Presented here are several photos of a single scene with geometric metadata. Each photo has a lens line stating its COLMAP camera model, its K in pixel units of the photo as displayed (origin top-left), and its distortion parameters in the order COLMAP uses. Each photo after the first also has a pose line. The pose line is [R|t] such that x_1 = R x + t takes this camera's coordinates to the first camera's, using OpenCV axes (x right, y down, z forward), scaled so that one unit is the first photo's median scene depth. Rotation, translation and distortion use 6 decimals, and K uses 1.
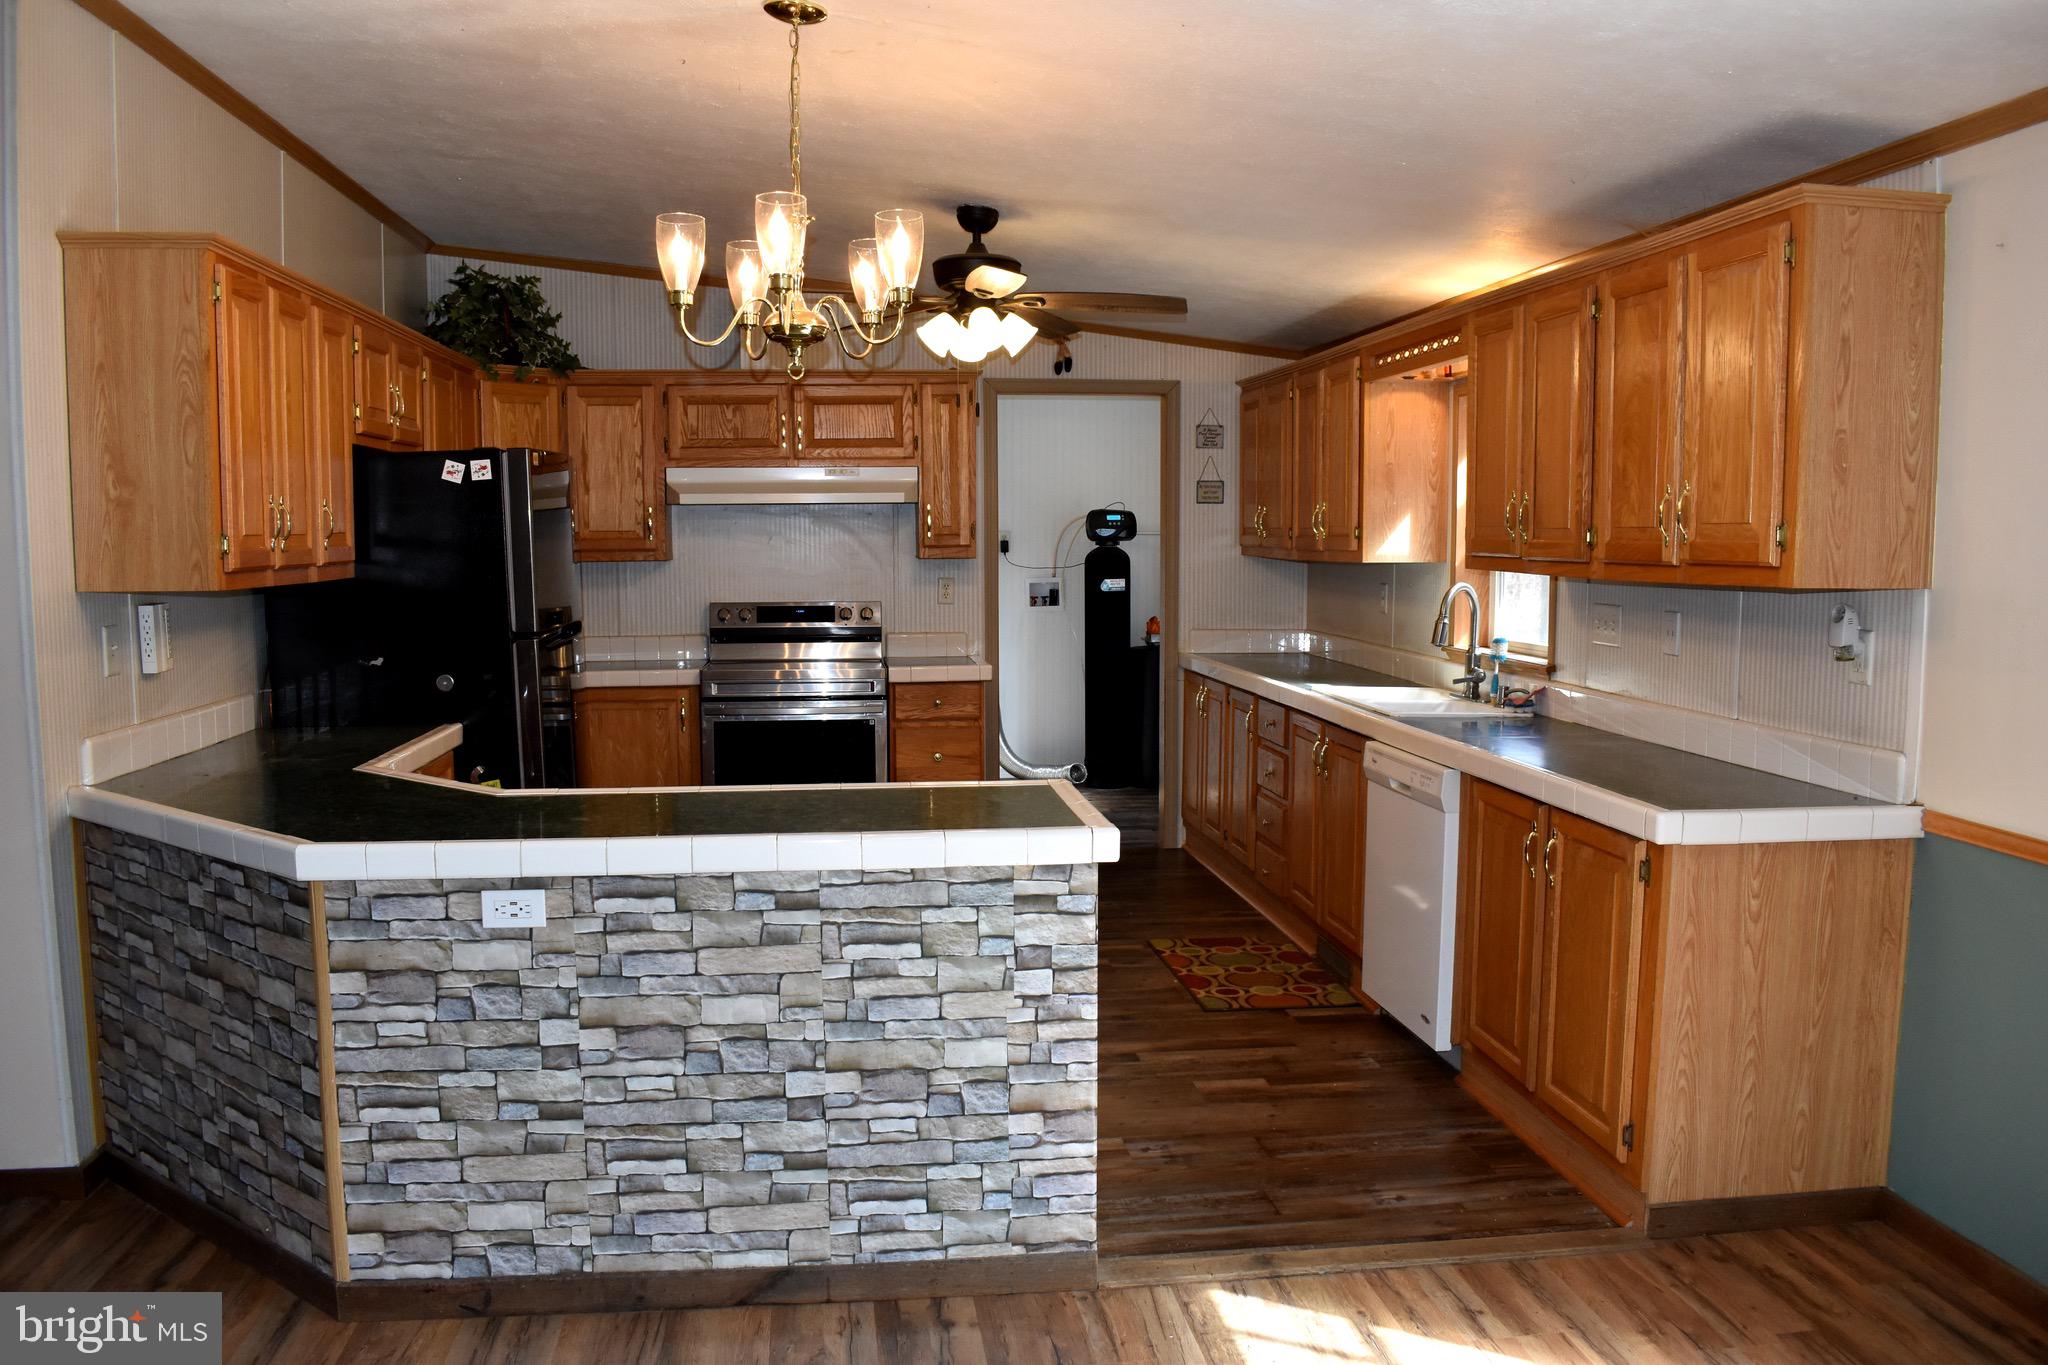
lens RADIAL K [[1592.5, 0, 1019.8], [0, 1592.5, 692.3], [0, 0, 1]] dist [-0.097888, 0.021654]
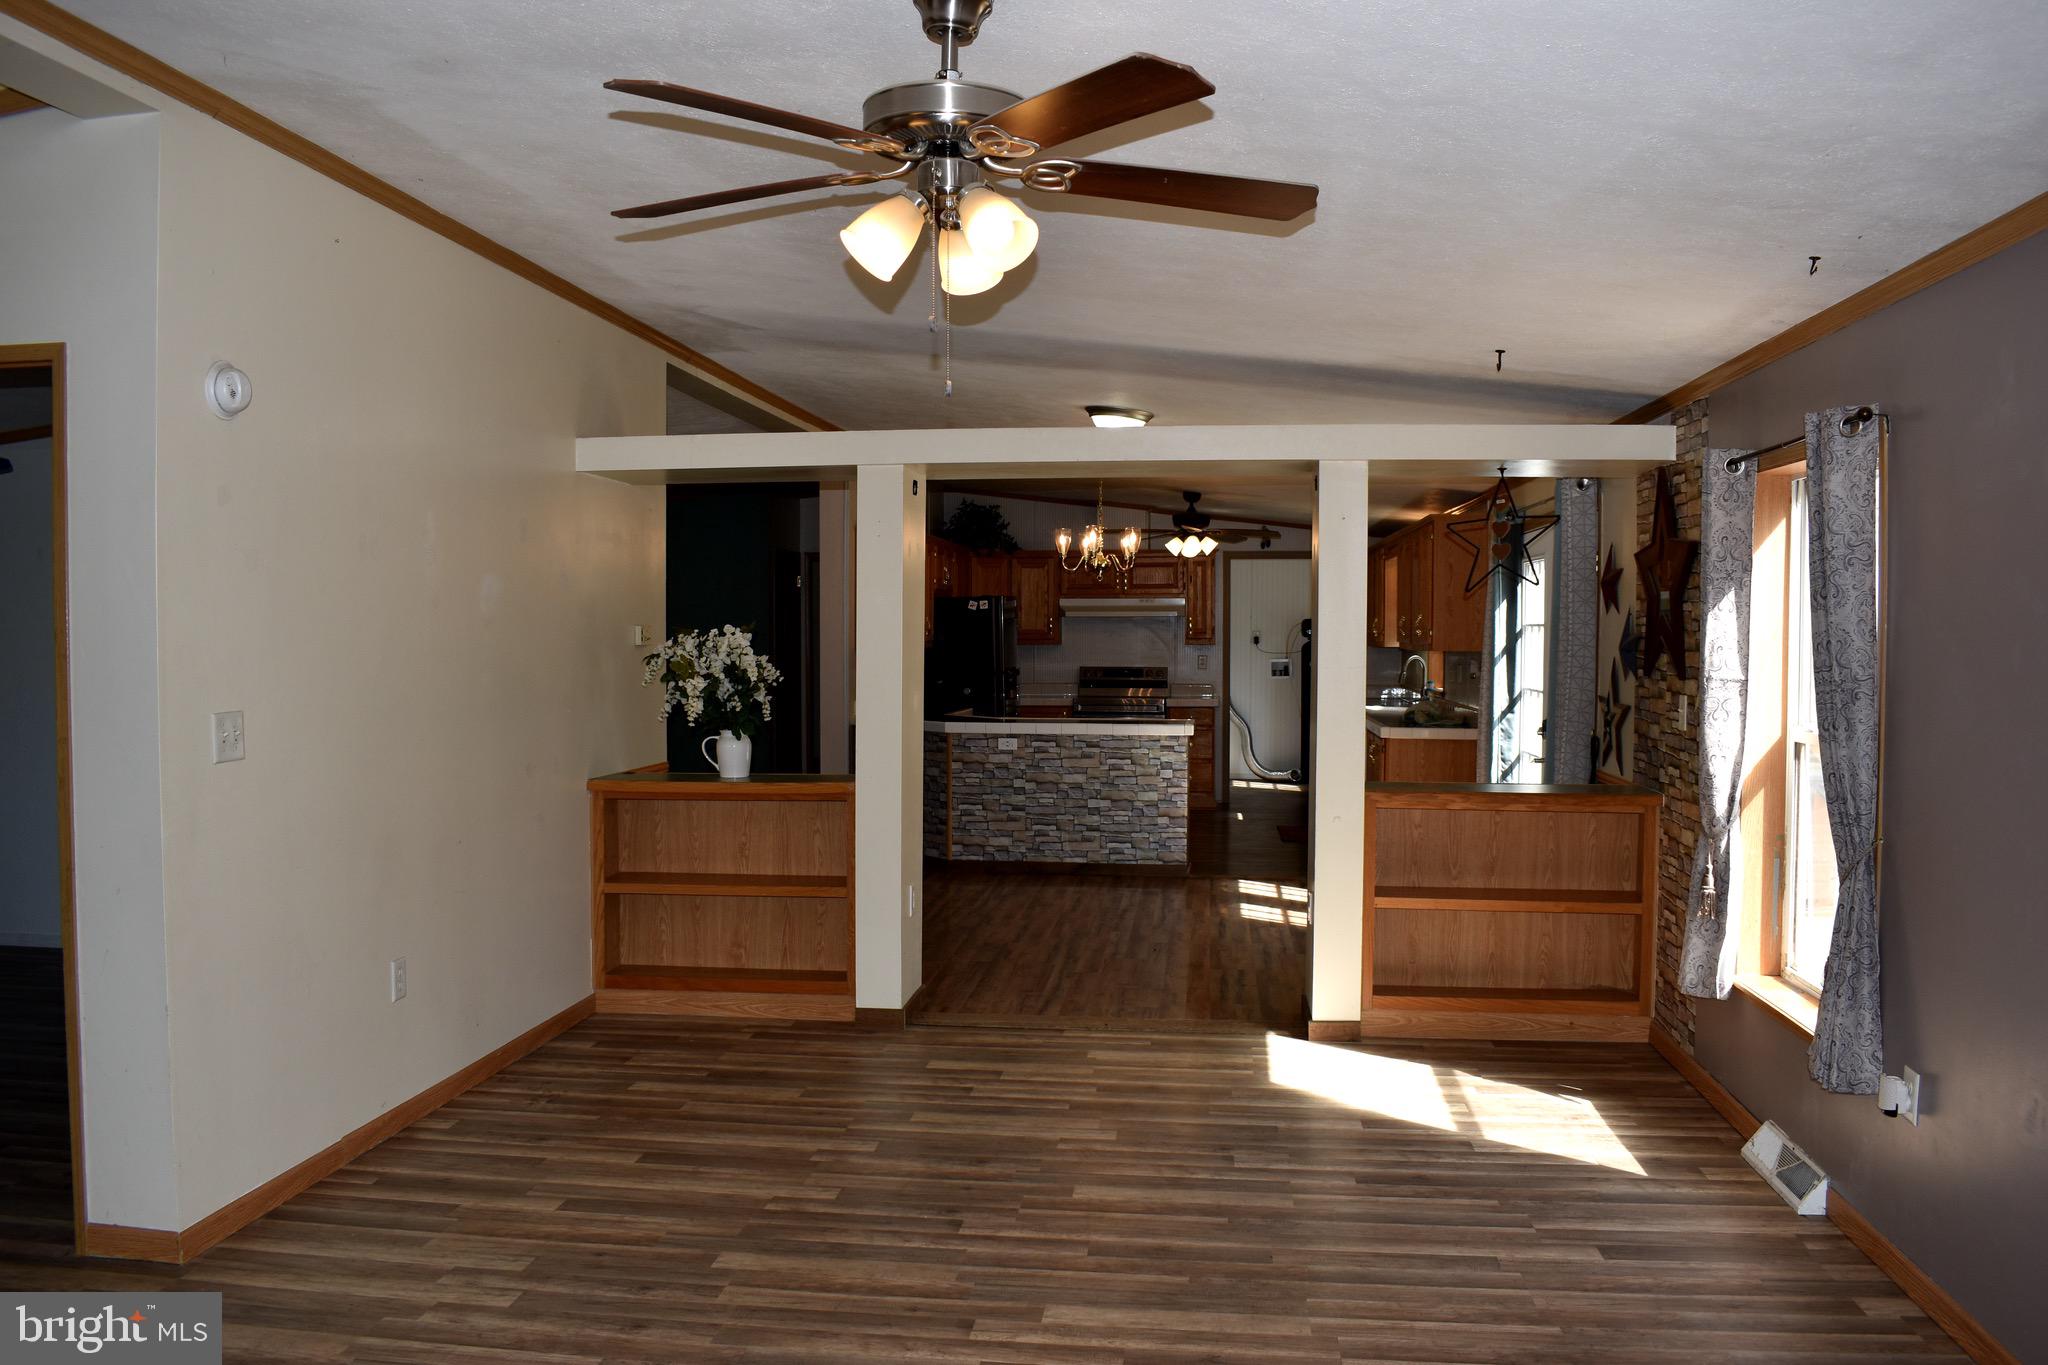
lens RADIAL K [[1592.5, 0, 1019.8], [0, 1592.5, 692.3], [0, 0, 1]] dist [-0.097888, 0.021654]
pose [[0.969701, 0.014135, -0.243886, 0.492123], [-0.029147, 0.997888, -0.058054, 0.212139], [0.242550, 0.063403, 0.968065, -2.129211]]
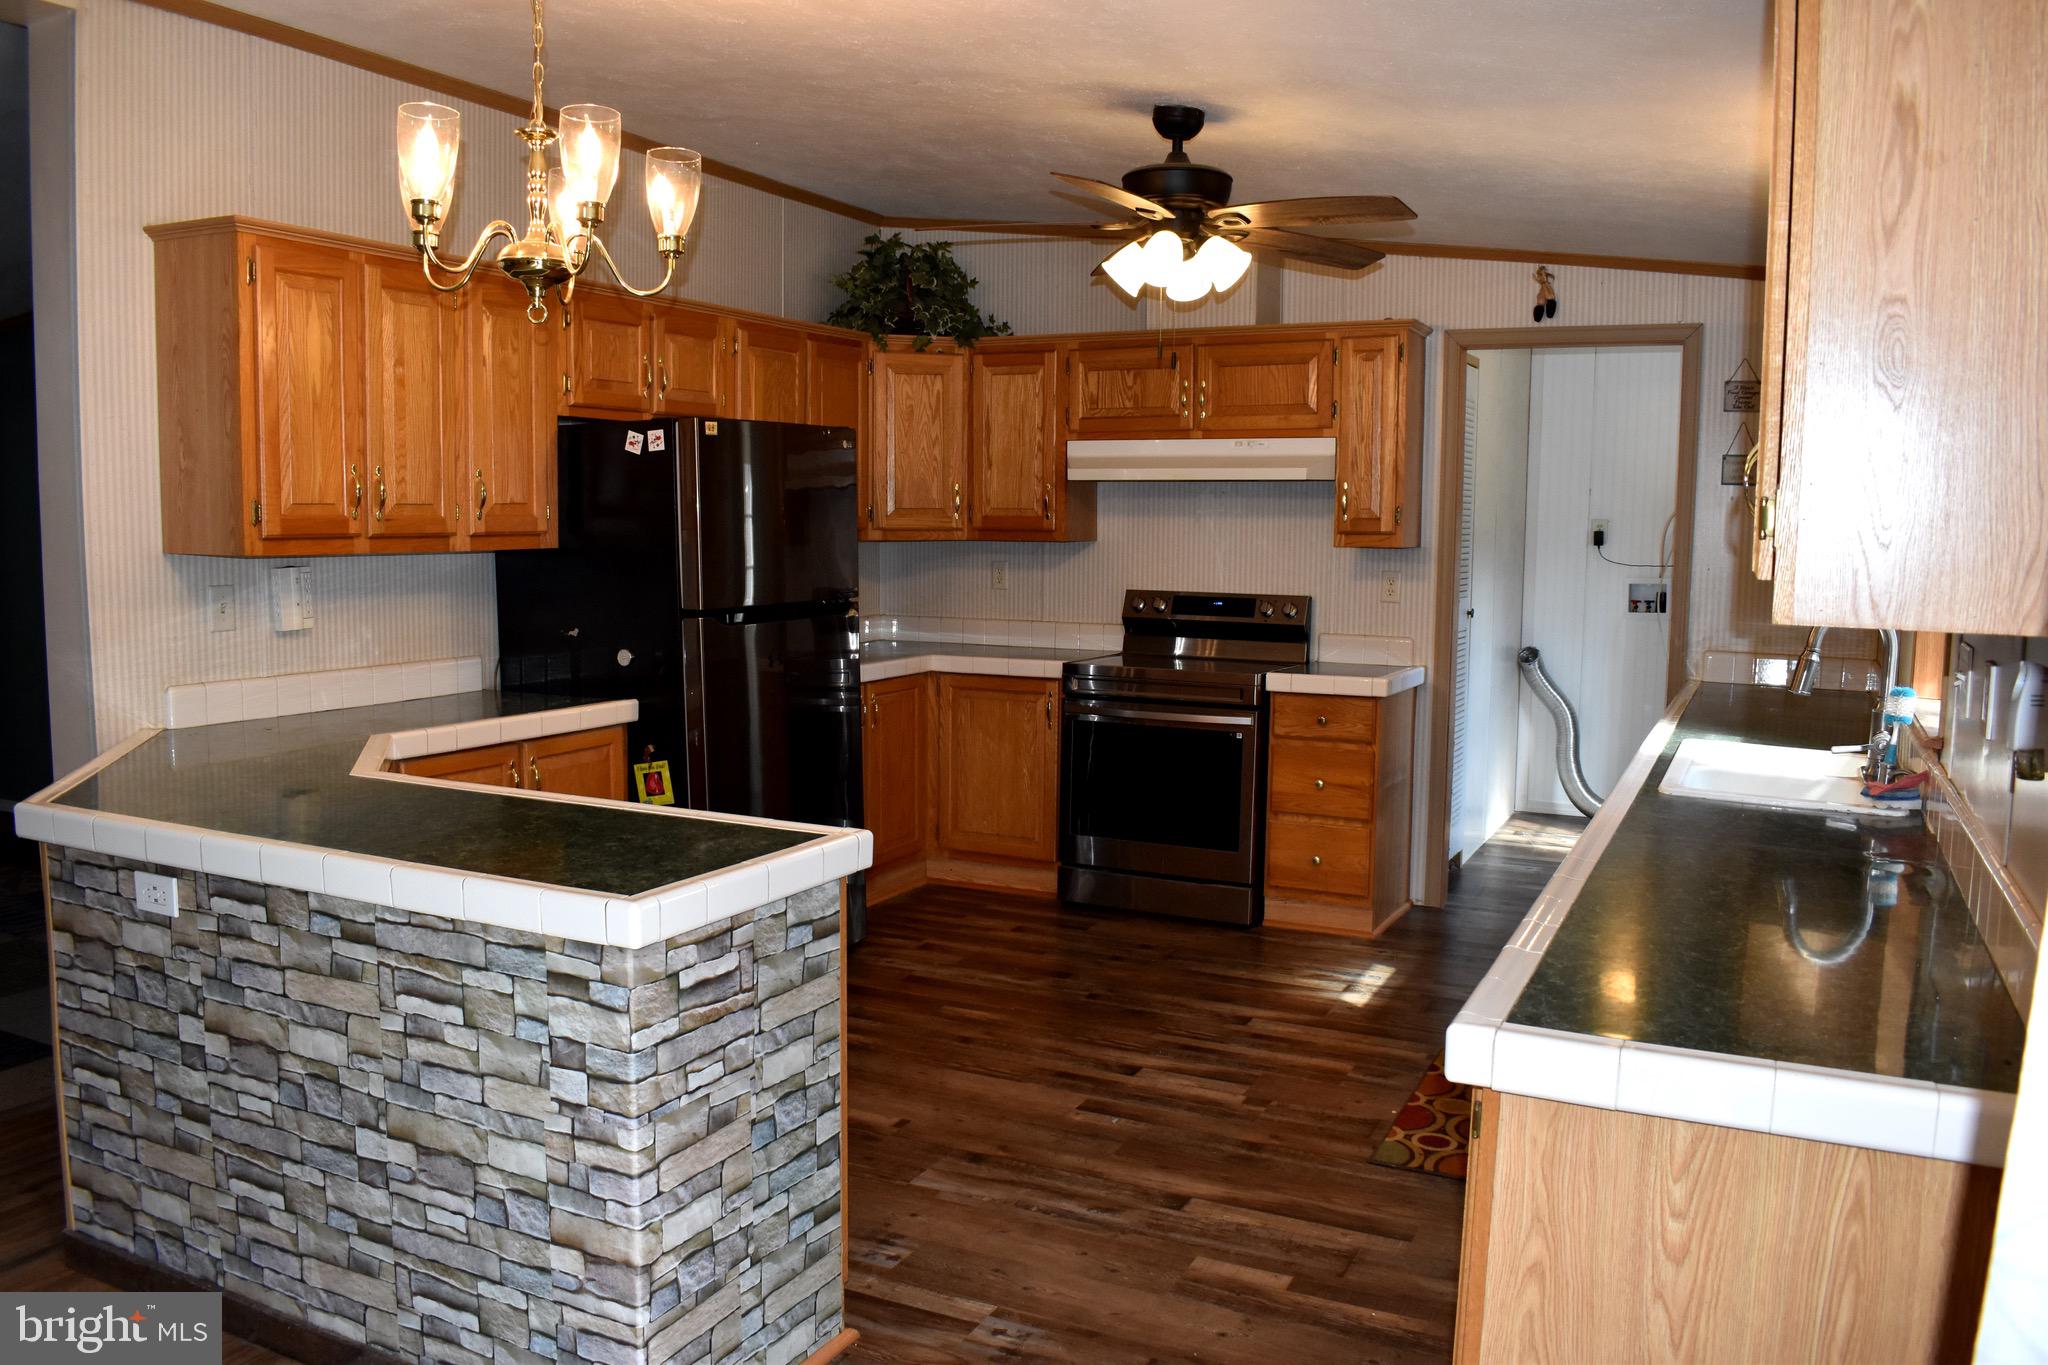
lens RADIAL K [[1592.5, 0, 1019.8], [0, 1592.5, 692.3], [0, 0, 1]] dist [-0.097888, 0.021654]
pose [[0.834322, 0.072291, -0.546517, 0.595367], [-0.067674, 0.997297, 0.028606, -0.045545], [0.547108, 0.013118, 0.836959, 0.473552]]
